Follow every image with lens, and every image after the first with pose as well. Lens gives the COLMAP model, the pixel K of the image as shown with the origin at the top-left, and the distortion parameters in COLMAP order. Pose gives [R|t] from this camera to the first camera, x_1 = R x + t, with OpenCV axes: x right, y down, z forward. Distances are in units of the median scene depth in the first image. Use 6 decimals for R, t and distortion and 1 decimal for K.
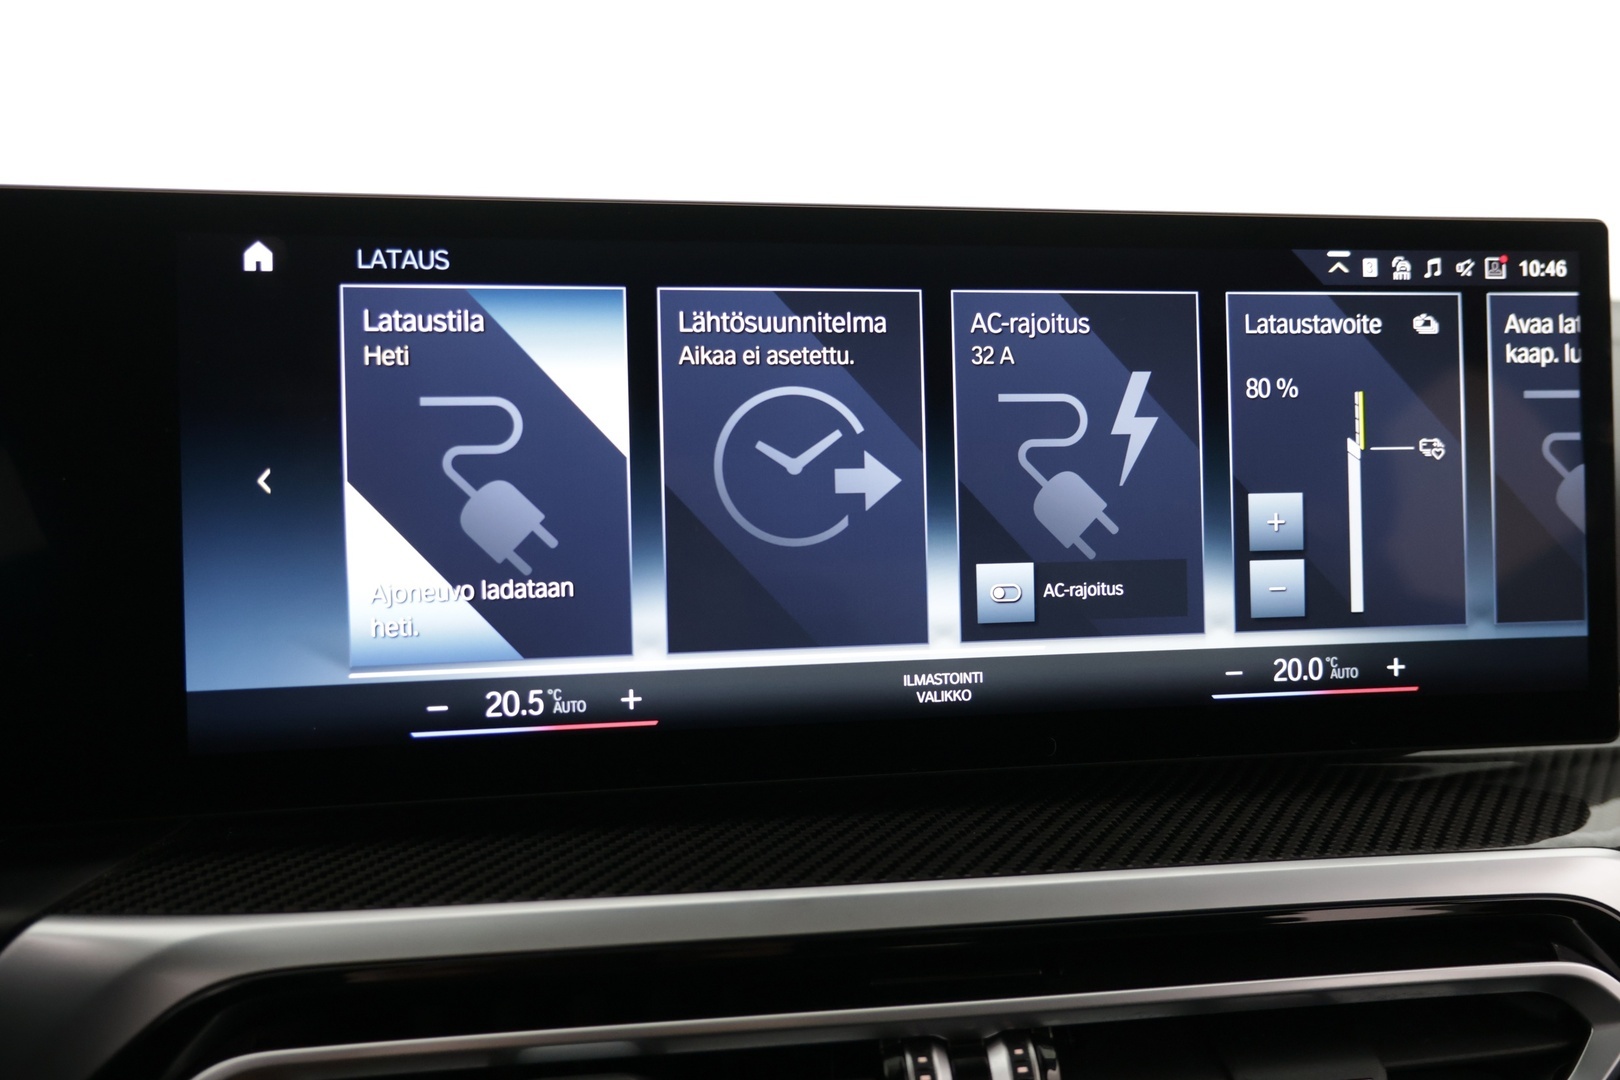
lens RADIAL K [[1374.5, 0, 800.6], [0, 1374.5, 543.9], [0, 0, 1]] dist [-0.035679, 0.035037]
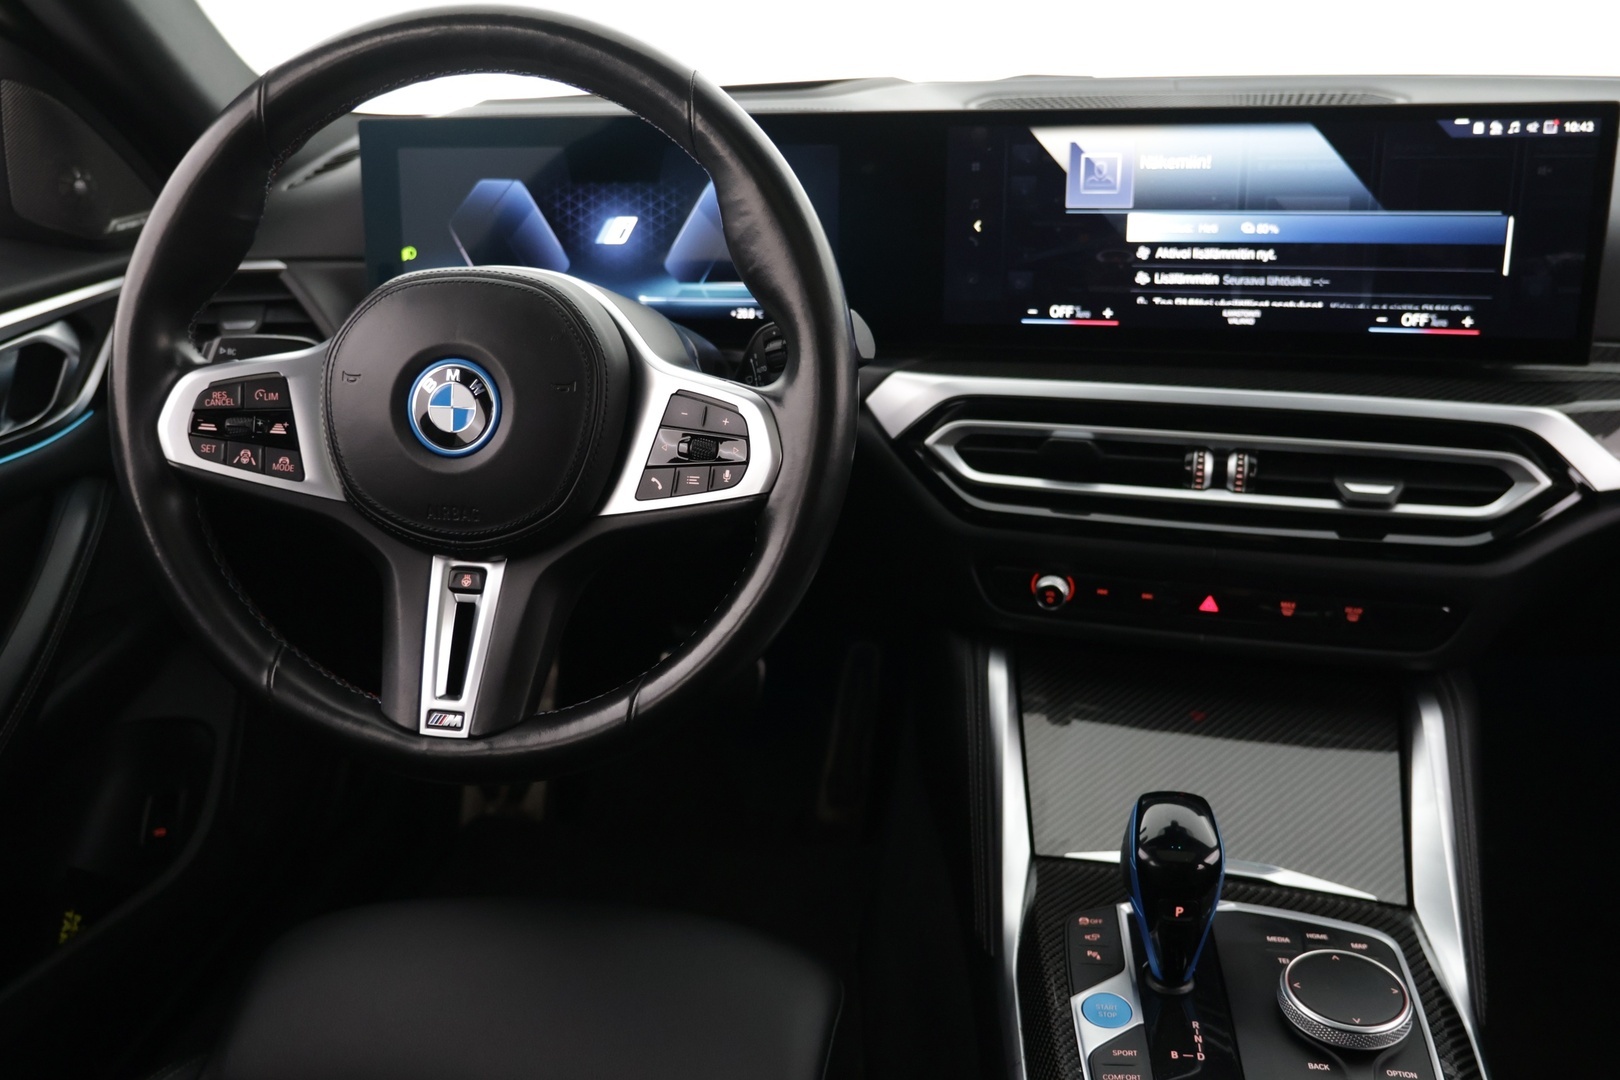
lens RADIAL K [[1374.5, 0, 807.5], [0, 1374.5, 538.0], [0, 0, 1]] dist [-0.035679, 0.035037]
pose [[0.895326, 0.120291, -0.428861, 0.512930], [-0.036025, 0.979244, 0.199458, 0.035361], [0.443953, -0.163130, 0.881076, -1.529963]]
